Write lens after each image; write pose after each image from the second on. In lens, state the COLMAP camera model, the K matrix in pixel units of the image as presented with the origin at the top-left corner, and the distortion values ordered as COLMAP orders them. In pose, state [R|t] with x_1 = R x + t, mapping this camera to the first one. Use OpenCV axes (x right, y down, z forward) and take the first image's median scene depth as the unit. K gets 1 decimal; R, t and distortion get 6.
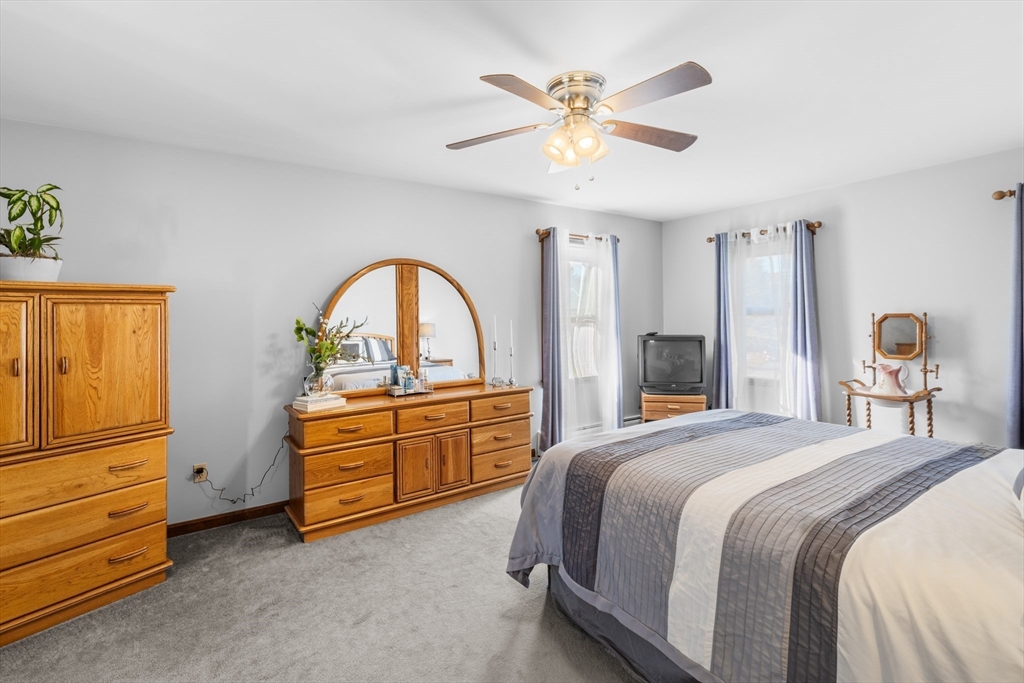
lens RADIAL K [[463.4, 0, 504.8], [0, 463.4, 318.7], [0, 0, 1]] dist [-0.002796, 0.001394]
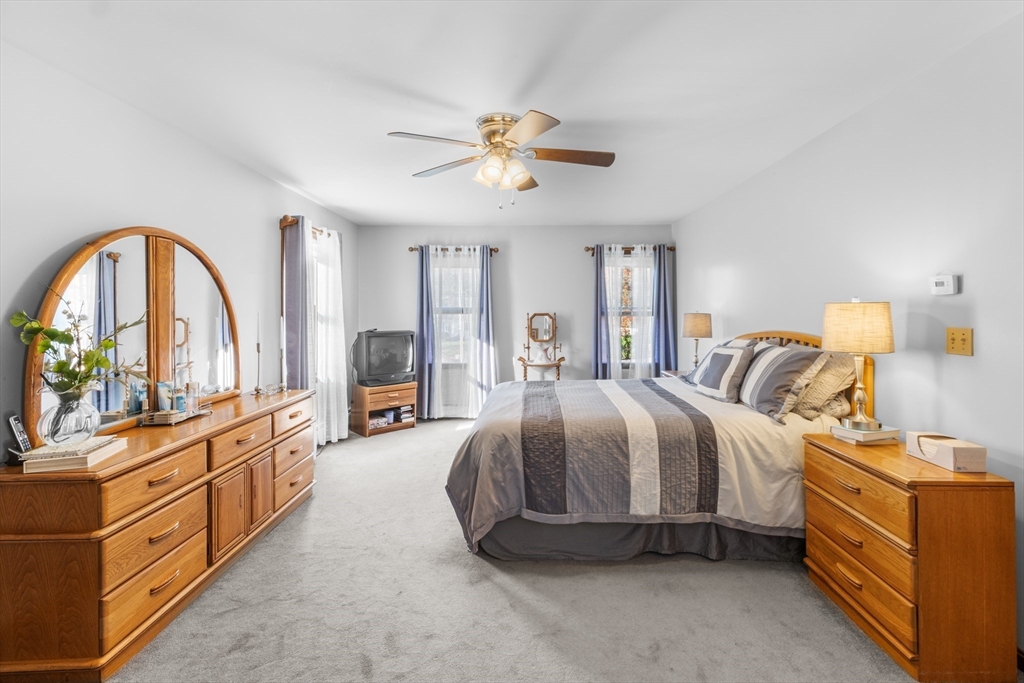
lens RADIAL K [[463.4, 0, 504.9], [0, 463.4, 310.5], [0, 0, 1]] dist [-0.002796, 0.001394]
pose [[0.574262, 0.012075, 0.818583, -0.557605], [-0.000310, 0.999894, -0.014532, 0.003925], [-0.818672, 0.008091, 0.574205, 0.190511]]
